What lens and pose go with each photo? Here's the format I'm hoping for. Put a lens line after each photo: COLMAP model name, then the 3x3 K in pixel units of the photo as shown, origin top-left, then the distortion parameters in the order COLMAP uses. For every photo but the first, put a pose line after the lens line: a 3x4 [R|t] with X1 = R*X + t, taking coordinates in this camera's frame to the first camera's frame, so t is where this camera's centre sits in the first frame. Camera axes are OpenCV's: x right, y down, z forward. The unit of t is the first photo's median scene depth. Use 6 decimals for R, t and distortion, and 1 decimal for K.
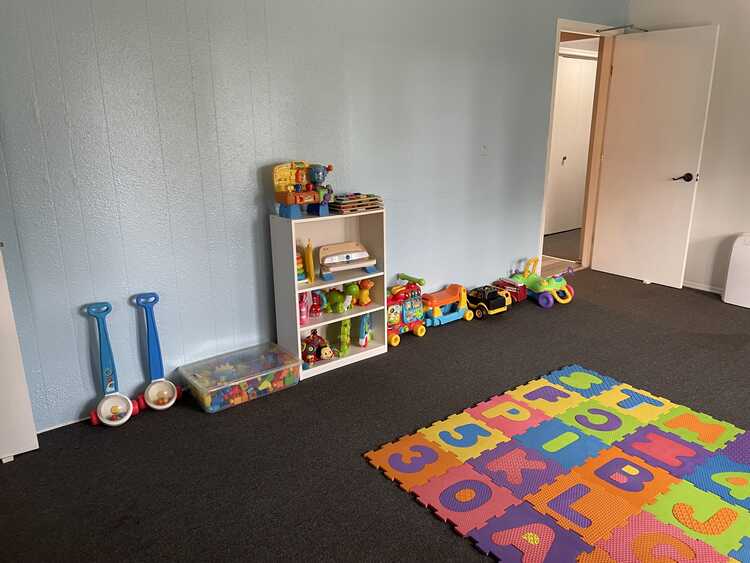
lens RADIAL K [[561.3, 0, 377.0], [0, 561.3, 278.8], [0, 0, 1]] dist [0.073173, -0.085338]
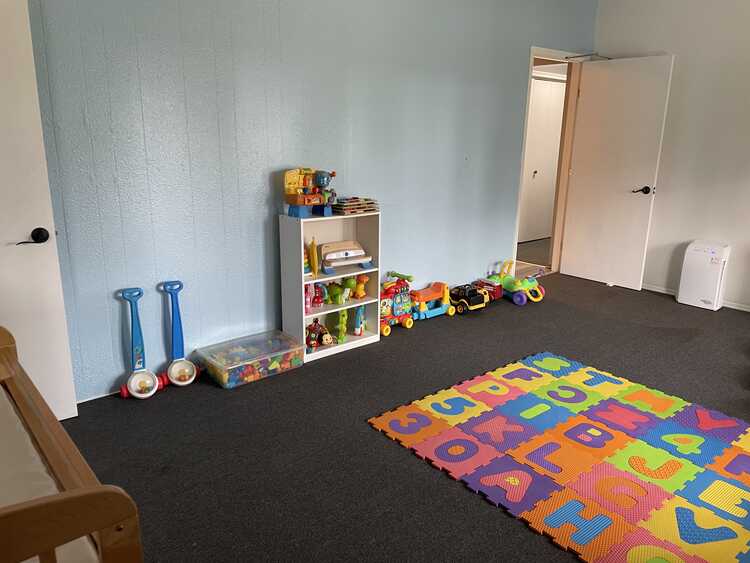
lens RADIAL K [[561.3, 0, 369.3], [0, 561.3, 279.6], [0, 0, 1]] dist [0.073173, -0.085338]
pose [[0.999163, 0.011119, 0.039375, -0.054759], [-0.010279, 0.999716, -0.021480, 0.038911], [-0.039603, 0.021057, 0.998994, -0.127737]]
